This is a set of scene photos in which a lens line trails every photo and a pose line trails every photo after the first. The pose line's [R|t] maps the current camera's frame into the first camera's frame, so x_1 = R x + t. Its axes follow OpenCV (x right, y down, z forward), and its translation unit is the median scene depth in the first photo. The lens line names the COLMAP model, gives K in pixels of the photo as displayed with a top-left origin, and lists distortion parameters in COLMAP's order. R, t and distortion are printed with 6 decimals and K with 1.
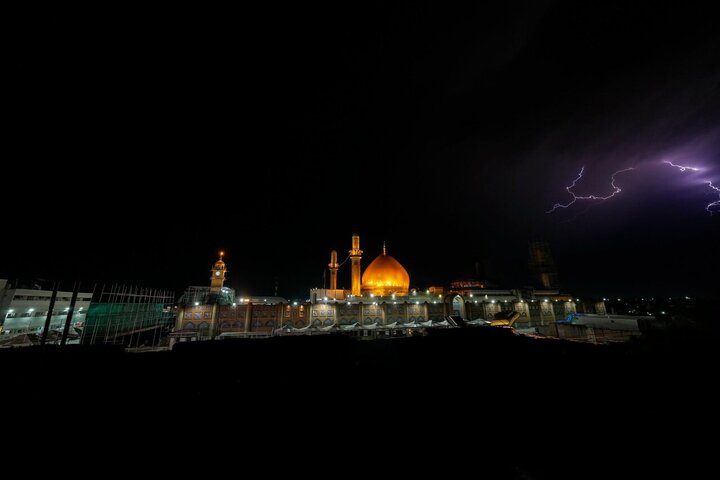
lens RADIAL K [[293.7, 0, 382.0], [0, 293.7, 230.2], [0, 0, 1]] dist [-0.004548, 0.000639]
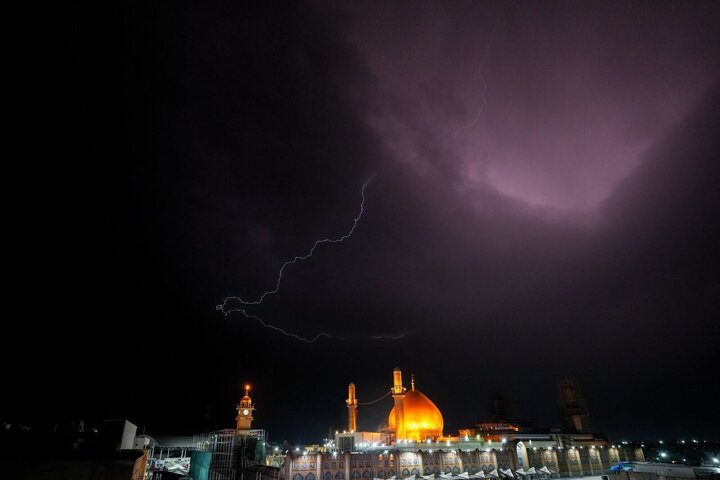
lens RADIAL K [[421.5, 0, 339.8], [0, 421.5, 243.4], [0, 0, 1]] dist [-0.002464, 0.003153]
pose [[0.982469, 0.080728, 0.168041, -0.636871], [-0.045611, 0.978074, -0.203203, -0.114243], [-0.180761, 0.191976, 0.964609, -0.382655]]
